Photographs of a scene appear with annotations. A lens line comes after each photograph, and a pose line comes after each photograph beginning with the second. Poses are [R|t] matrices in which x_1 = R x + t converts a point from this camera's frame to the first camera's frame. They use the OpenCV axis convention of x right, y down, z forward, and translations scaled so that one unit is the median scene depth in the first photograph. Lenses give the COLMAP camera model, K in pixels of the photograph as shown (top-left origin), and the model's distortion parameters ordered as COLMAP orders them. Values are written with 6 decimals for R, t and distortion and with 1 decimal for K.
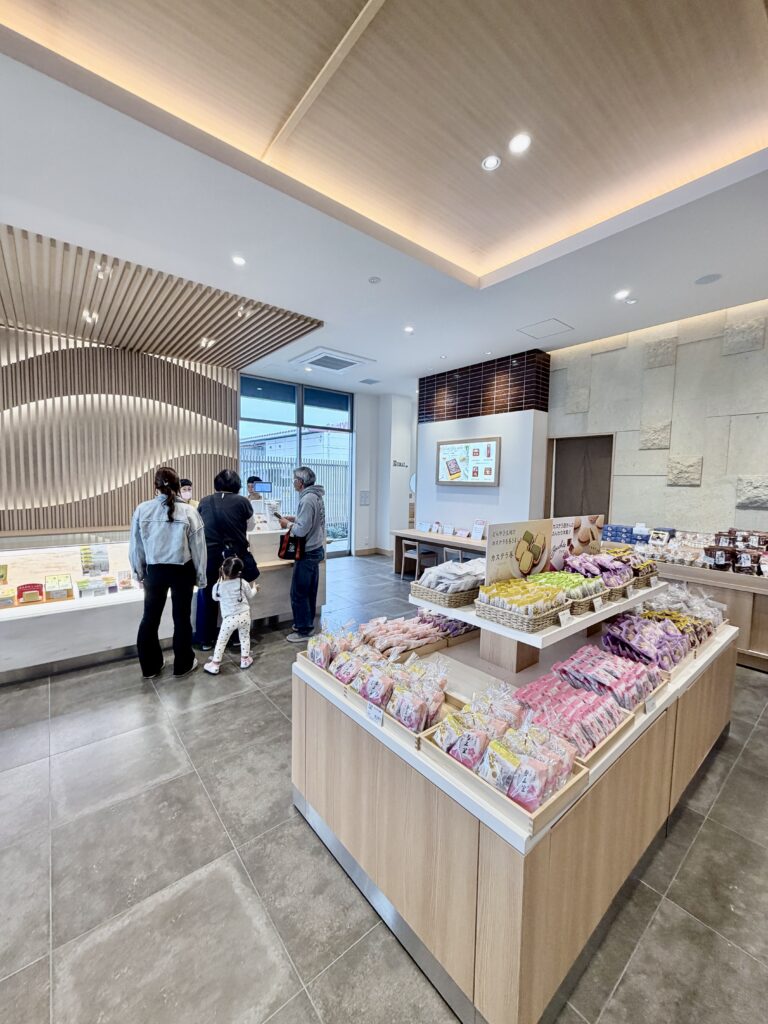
lens RADIAL K [[406.1, 0, 384.3], [0, 406.1, 507.8], [0, 0, 1]] dist [-0.002219, -0.000042]
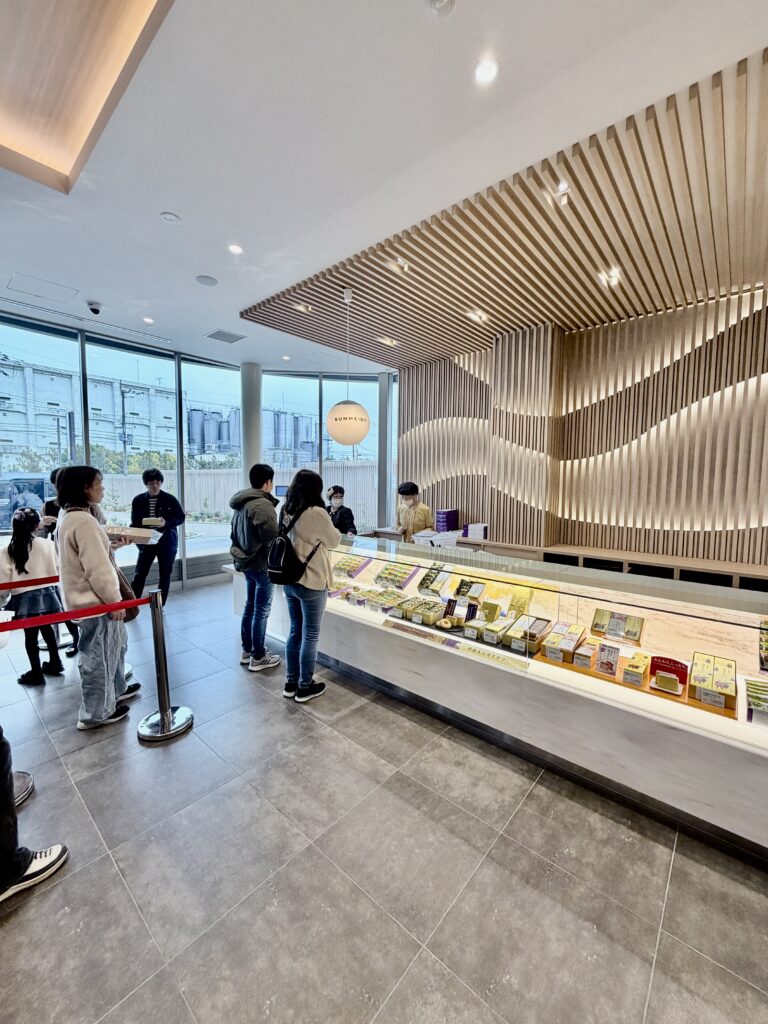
lens RADIAL K [[406.1, 0, 384.3], [0, 406.1, 507.8], [0, 0, 1]] dist [-0.002219, -0.000042]
pose [[0.160633, 0.058026, -0.985307, -0.223248], [-0.072881, 0.996243, 0.046789, -0.037382], [0.984320, 0.064294, 0.164259, 0.296881]]
